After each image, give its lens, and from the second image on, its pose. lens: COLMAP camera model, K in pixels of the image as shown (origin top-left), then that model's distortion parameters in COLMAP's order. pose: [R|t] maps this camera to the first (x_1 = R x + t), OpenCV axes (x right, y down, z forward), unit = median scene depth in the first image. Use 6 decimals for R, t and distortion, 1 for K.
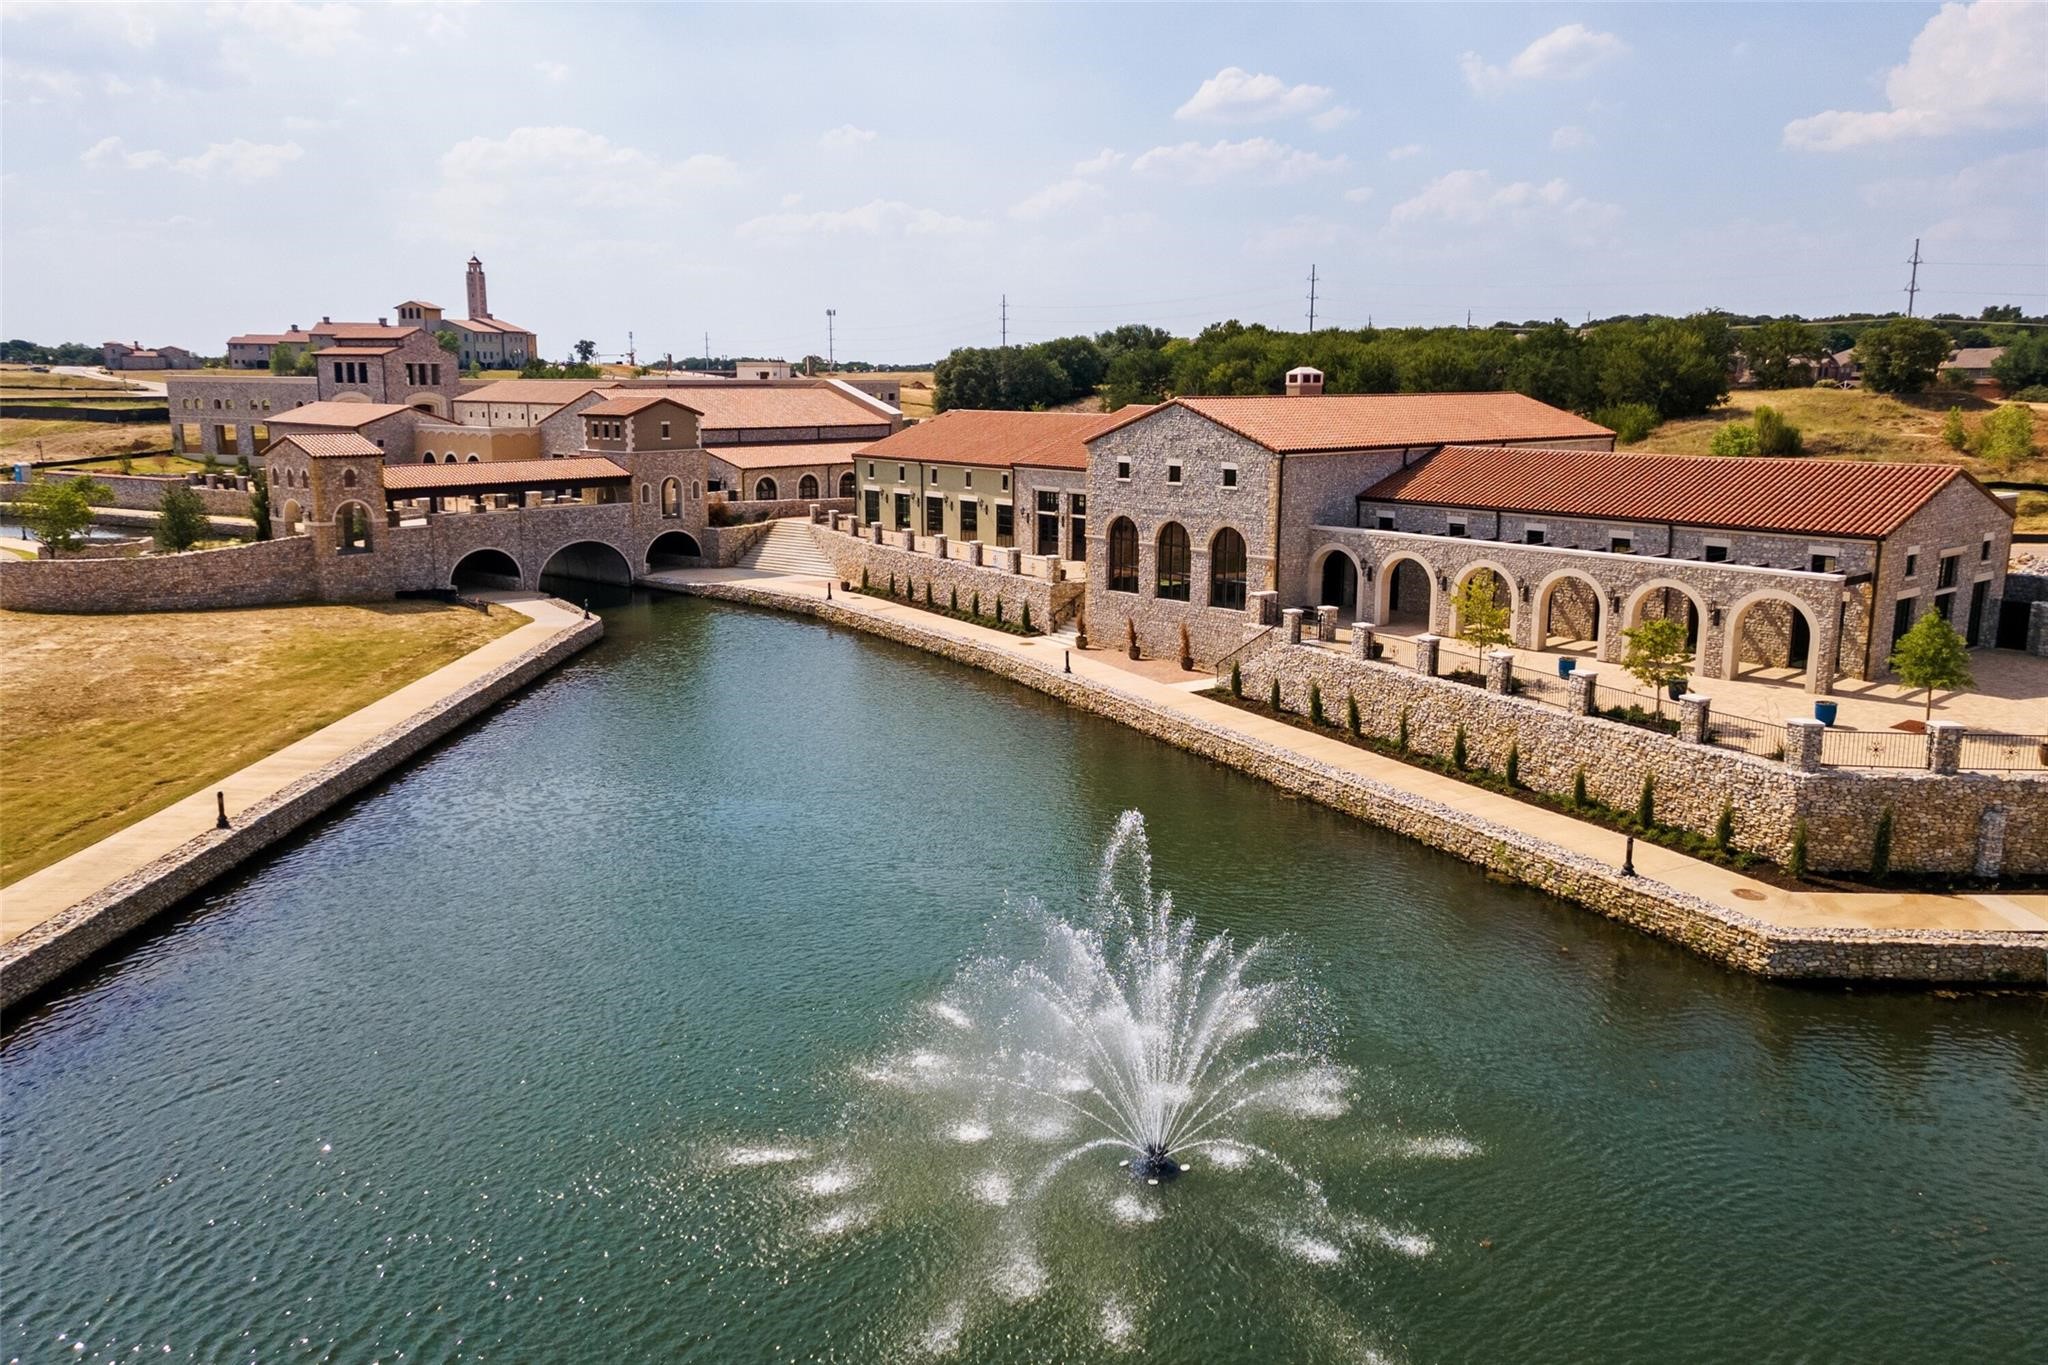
lens RADIAL K [[1477.9, 0, 1010.2], [0, 1477.9, 677.0], [0, 0, 1]] dist [0.052733, 0.027843]
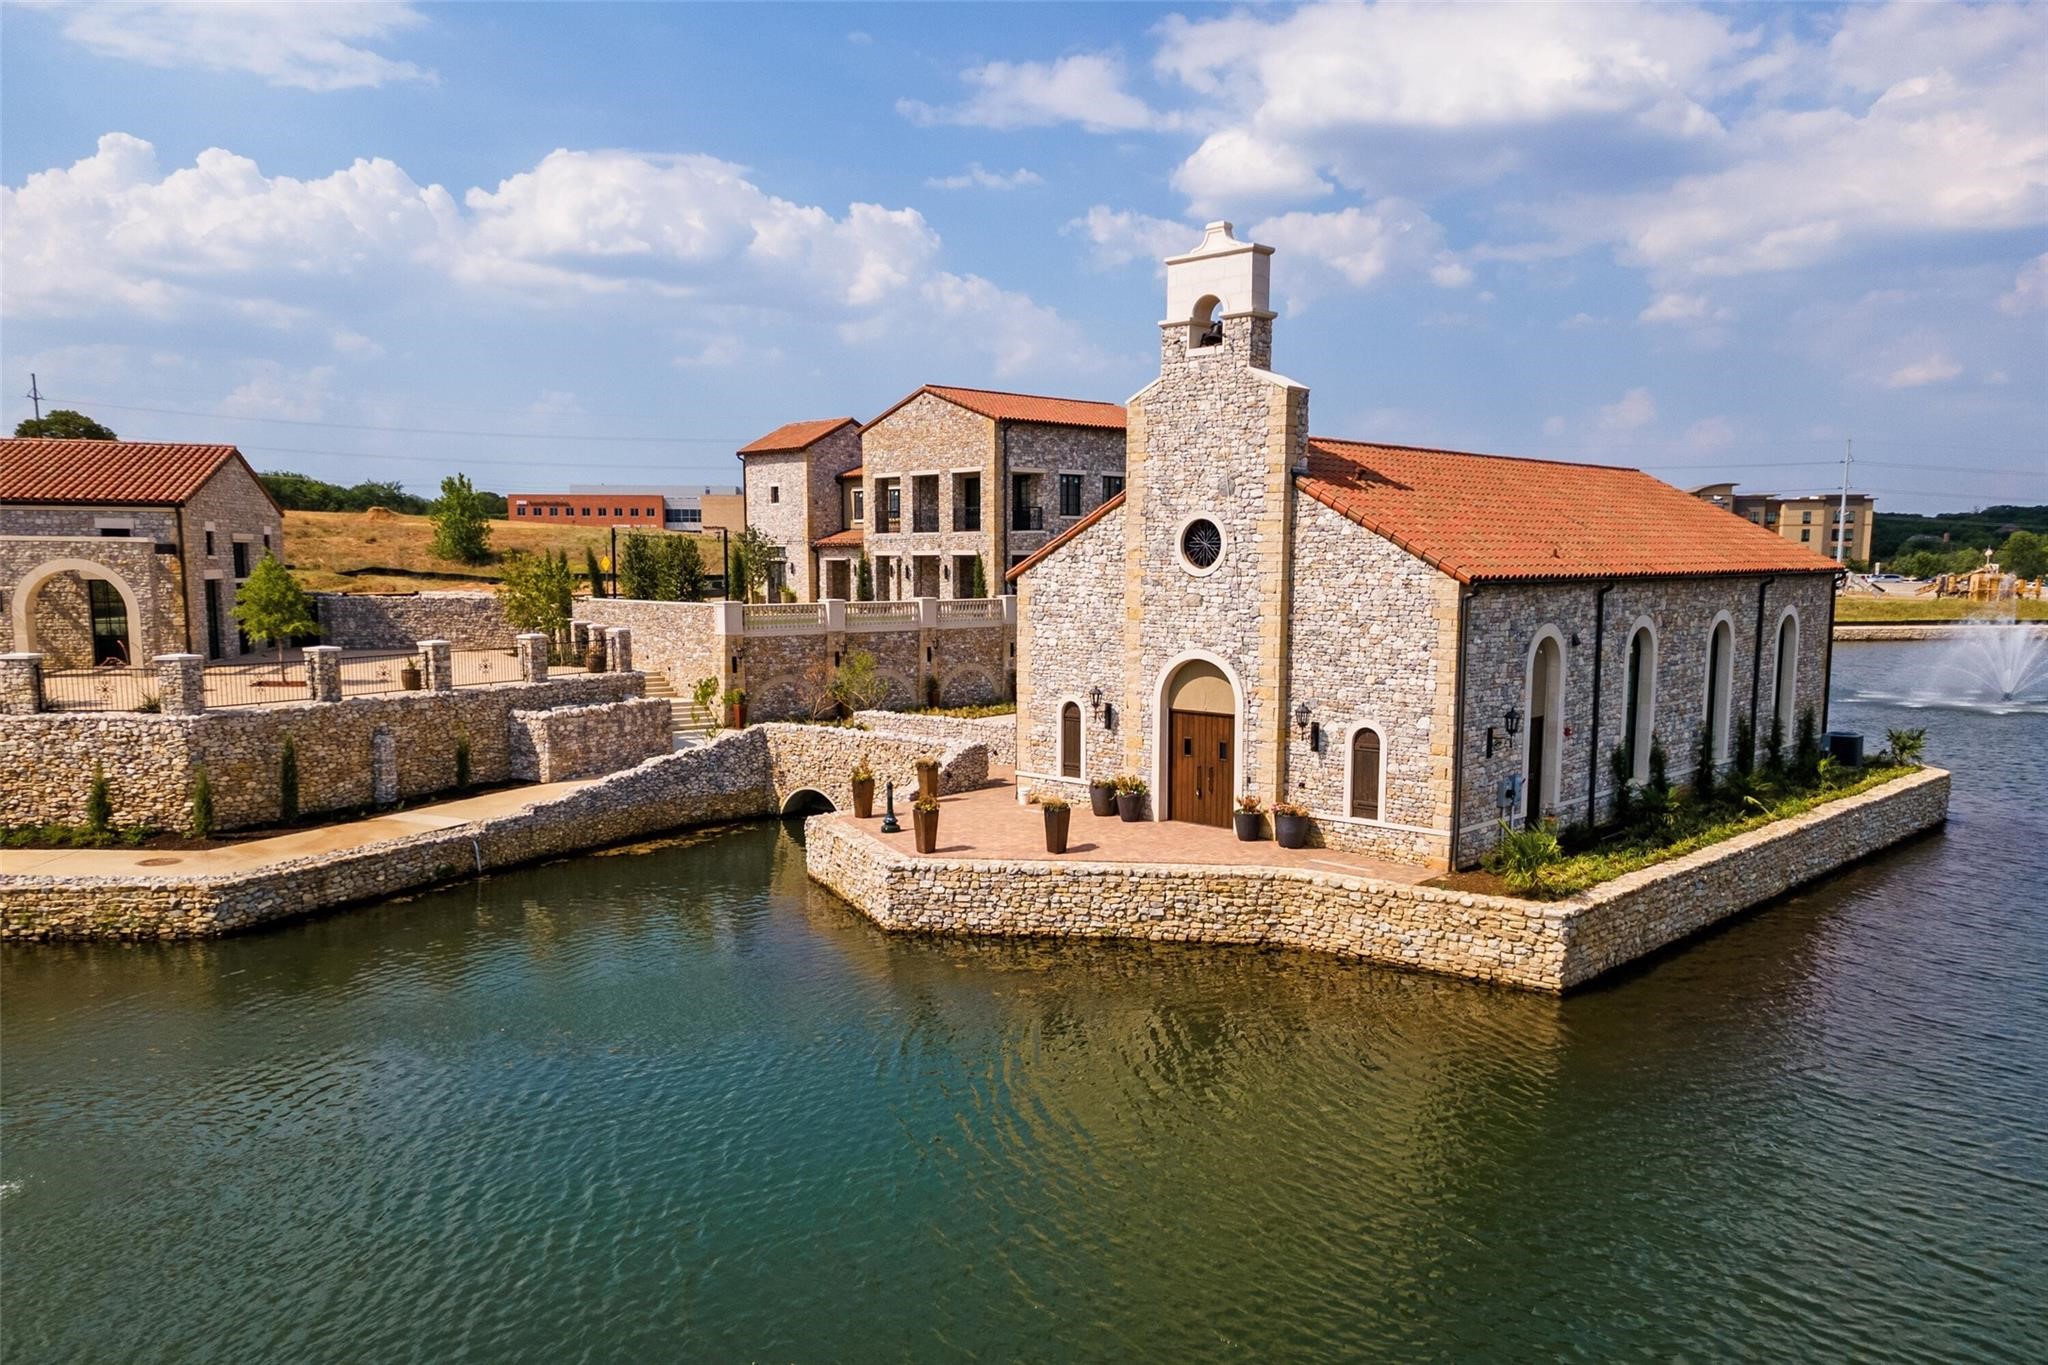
lens RADIAL K [[1477.9, 0, 1017.2], [0, 1477.9, 732.4], [0, 0, 1]] dist [0.052733, 0.027843]
pose [[0.453733, -0.104728, 0.884962, -0.009011], [0.172536, 0.984603, 0.028057, 0.129052], [-0.874275, 0.139957, 0.464817, 0.203078]]
